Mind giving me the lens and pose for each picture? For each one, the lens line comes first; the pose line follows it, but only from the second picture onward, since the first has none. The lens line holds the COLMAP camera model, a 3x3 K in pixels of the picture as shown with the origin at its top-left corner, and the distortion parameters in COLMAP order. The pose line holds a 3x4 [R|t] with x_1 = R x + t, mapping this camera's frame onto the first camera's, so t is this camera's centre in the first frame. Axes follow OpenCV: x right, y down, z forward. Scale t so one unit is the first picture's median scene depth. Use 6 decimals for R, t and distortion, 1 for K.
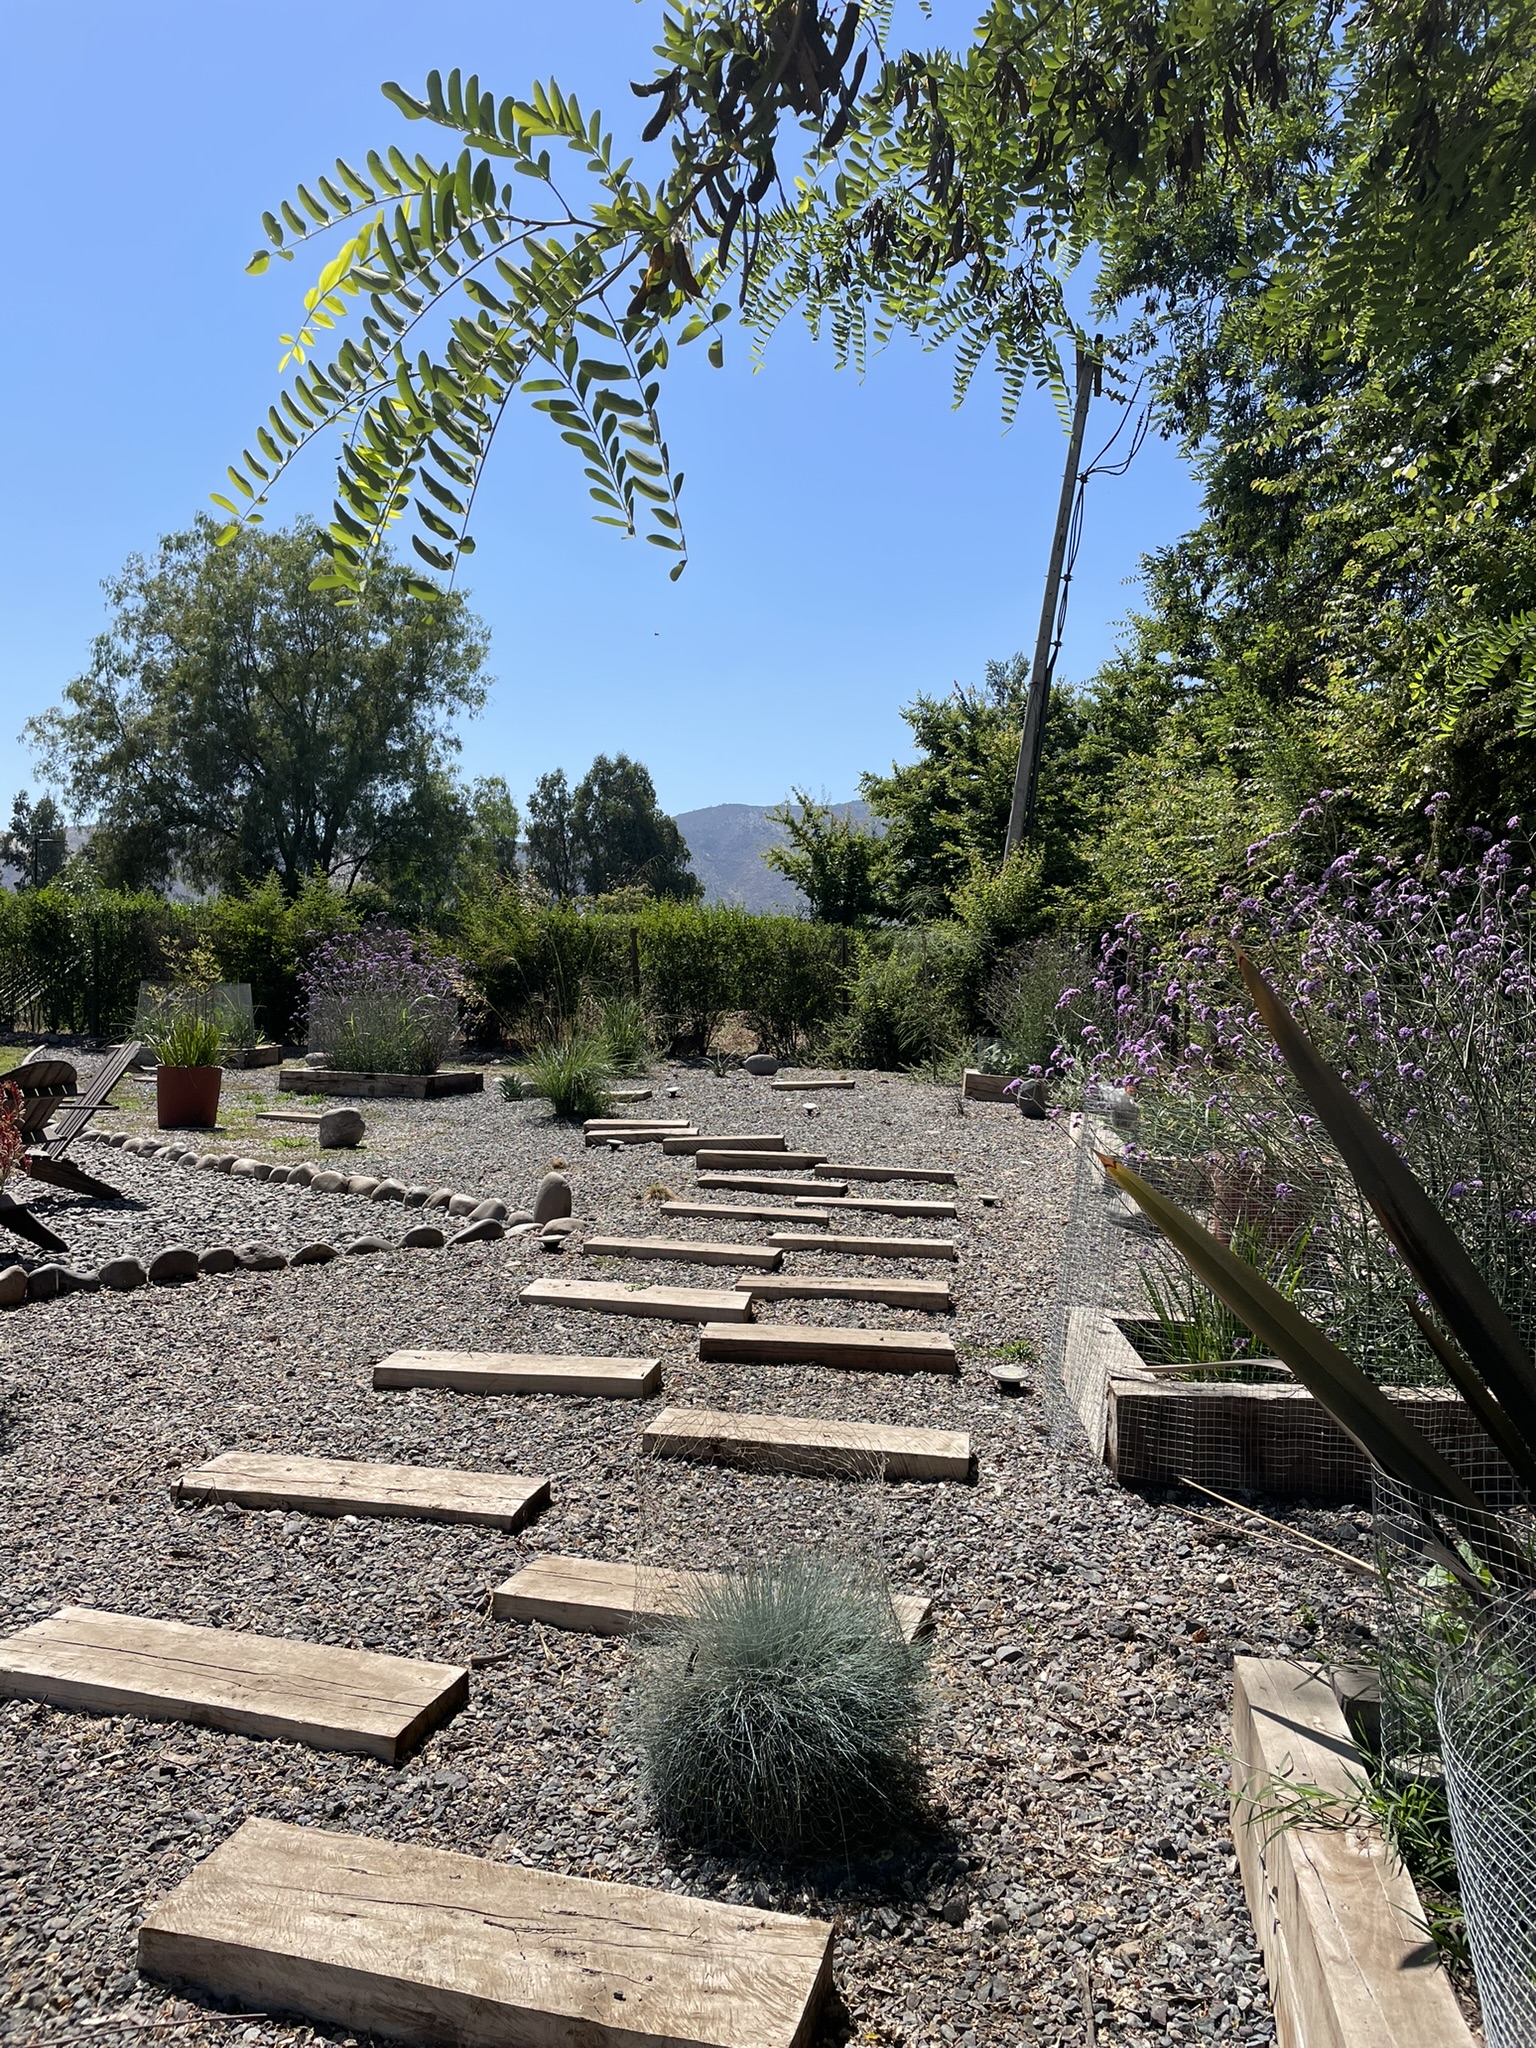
lens RADIAL K [[1485.5, 0, 773.9], [0, 1485.5, 1115.8], [0, 0, 1]] dist [0.003548, 0.000697]
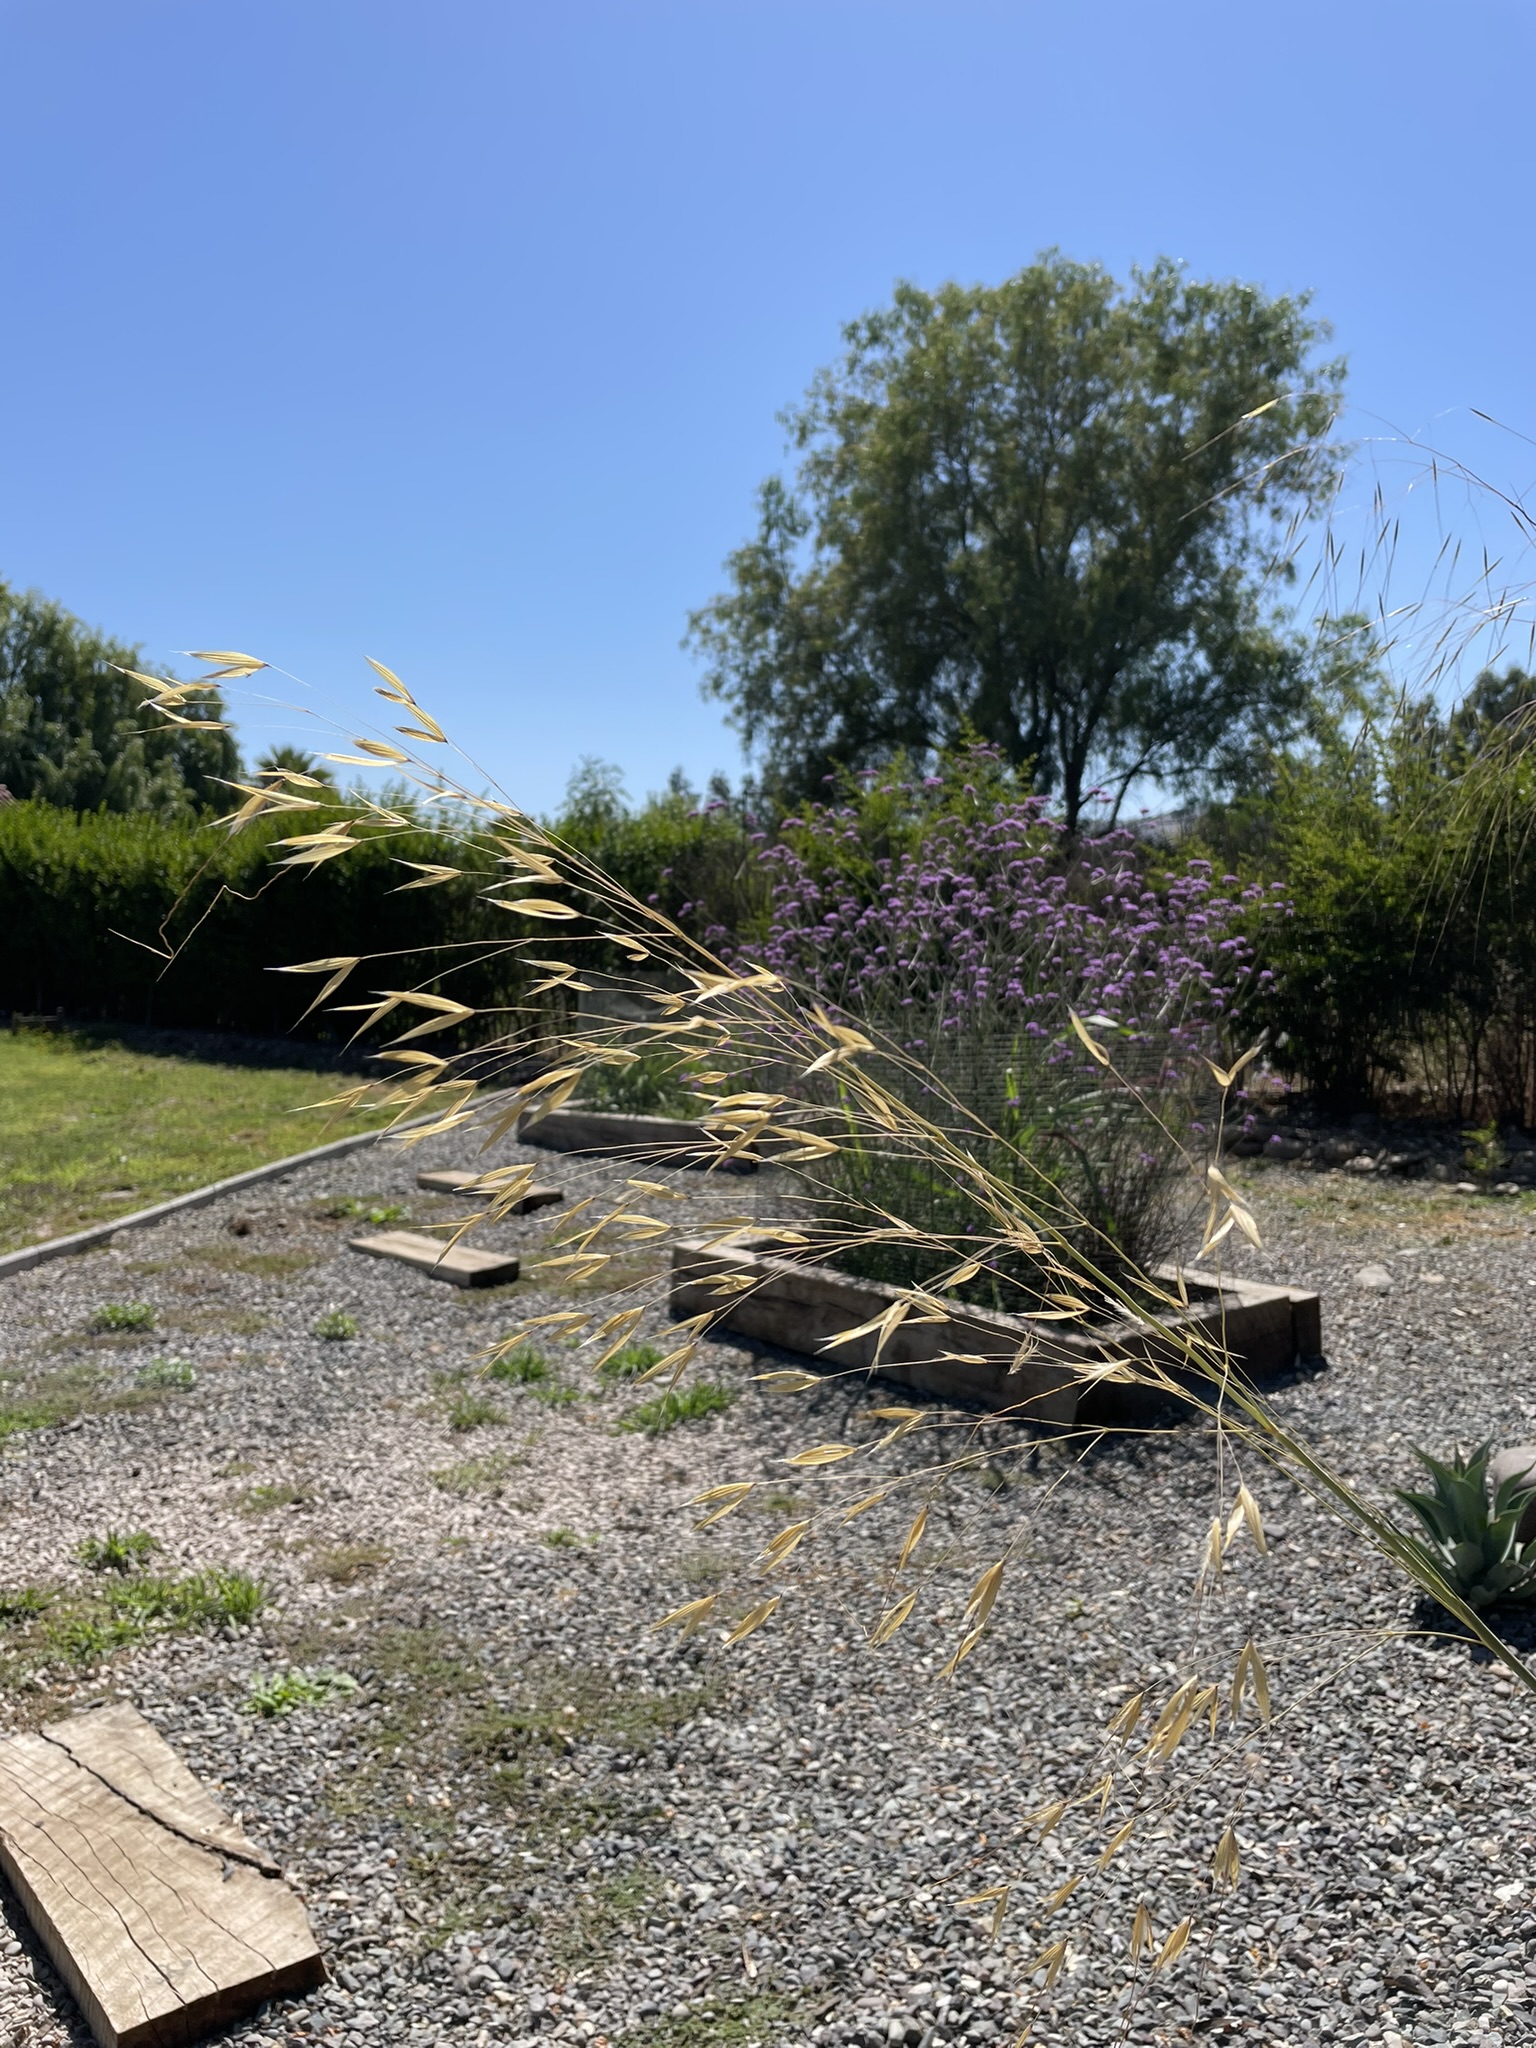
lens RADIAL K [[1594.9, 0, 746.0], [0, 1594.9, 1013.6], [0, 0, 1]] dist [0.079423, -0.120619]
pose [[0.856754, -0.004643, -0.515705, -0.063010], [-0.022875, 0.998633, -0.046994, -0.030855], [0.515218, 0.052059, 0.855477, 0.330410]]
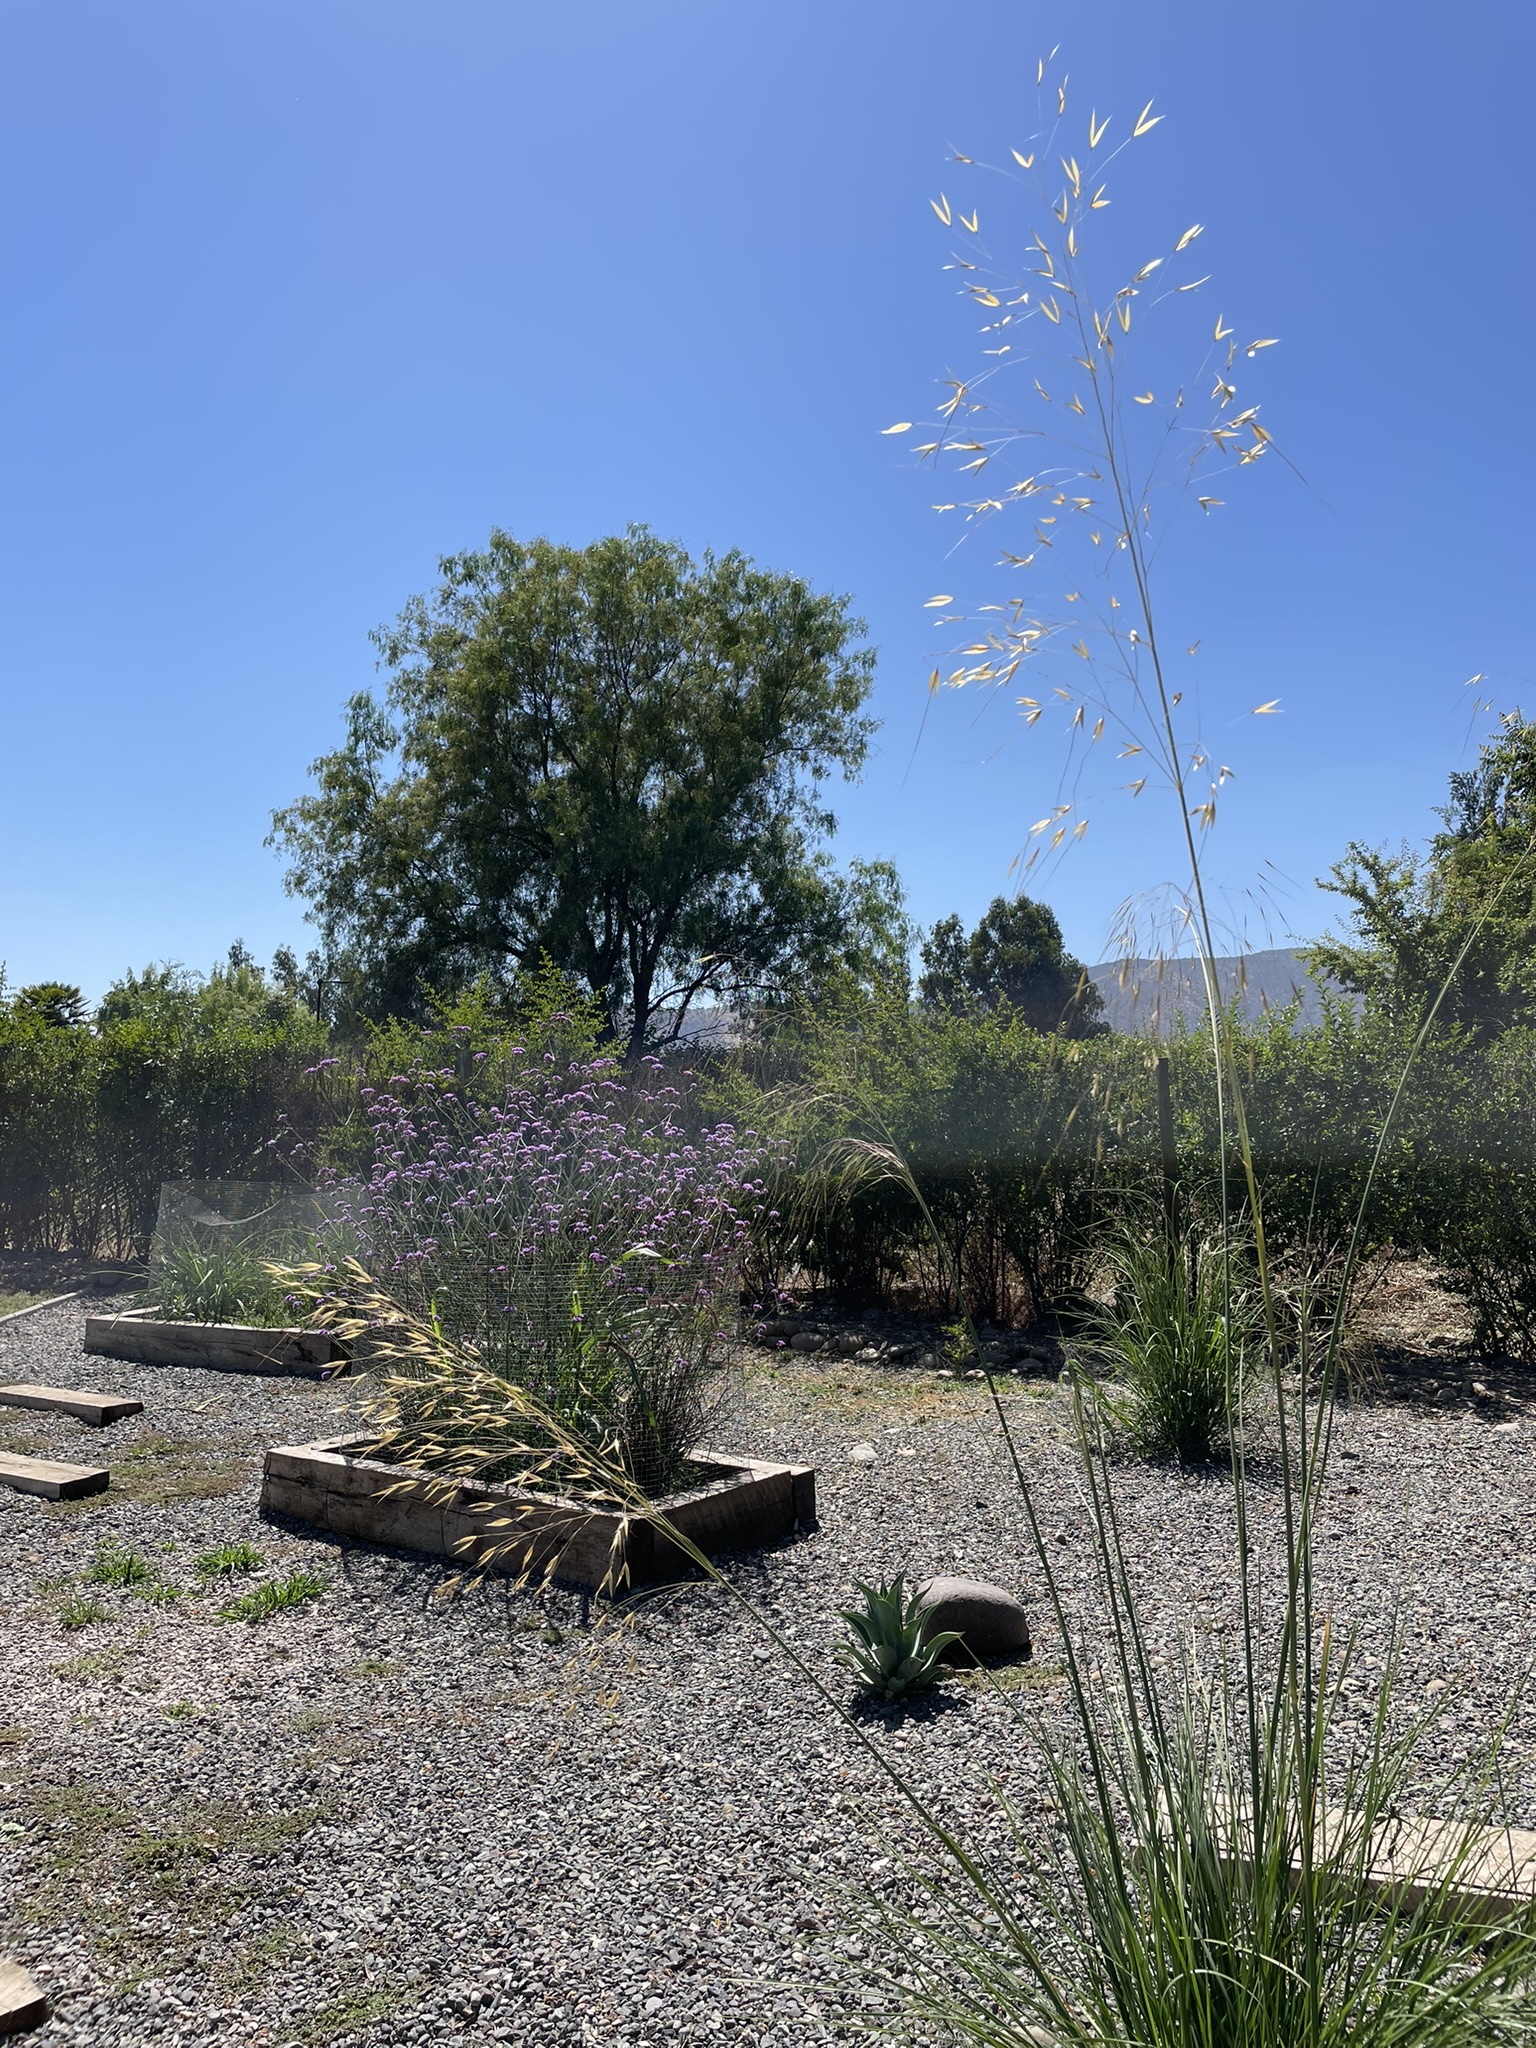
lens RADIAL K [[1567.5, 0, 781.1], [0, 1567.5, 1016.4], [0, 0, 1]] dist [0.082850, -0.115736]
pose [[0.968612, -0.025087, -0.247310, -0.053520], [-0.017374, 0.985628, -0.168032, -0.033543], [0.247971, 0.167055, 0.954255, 0.306744]]
